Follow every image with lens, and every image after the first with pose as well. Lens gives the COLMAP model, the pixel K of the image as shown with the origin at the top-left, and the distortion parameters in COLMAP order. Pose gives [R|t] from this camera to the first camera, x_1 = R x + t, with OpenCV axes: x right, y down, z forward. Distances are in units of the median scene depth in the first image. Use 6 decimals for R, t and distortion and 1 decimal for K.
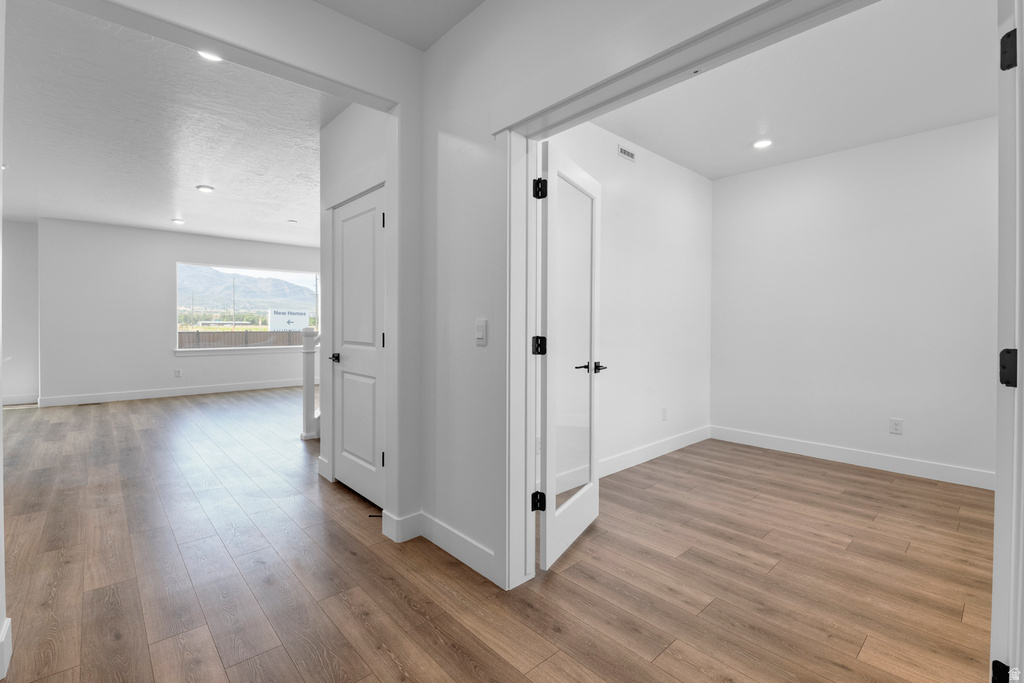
lens RADIAL K [[451.7, 0, 507.1], [0, 451.7, 327.3], [0, 0, 1]] dist [0.001054, -0.005302]
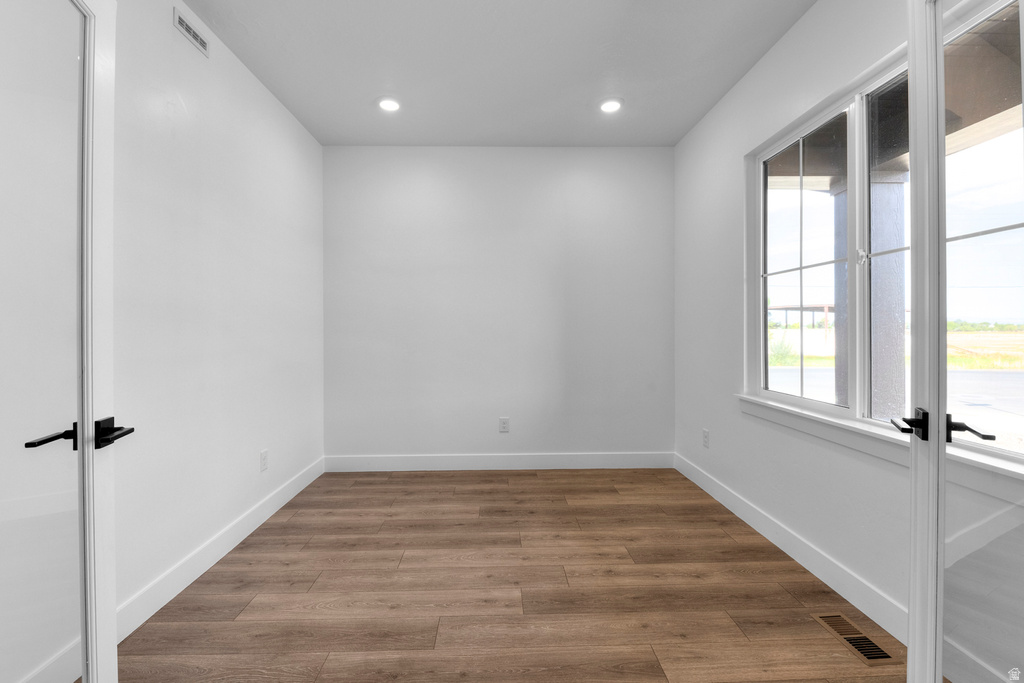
lens RADIAL K [[451.7, 0, 507.1], [0, 451.7, 327.3], [0, 0, 1]] dist [0.001054, -0.005302]
pose [[0.660176, -0.007184, 0.751077, 0.109040], [0.013712, 0.999903, -0.002488, -0.000847], [-0.750986, 0.011941, 0.660210, 0.366943]]
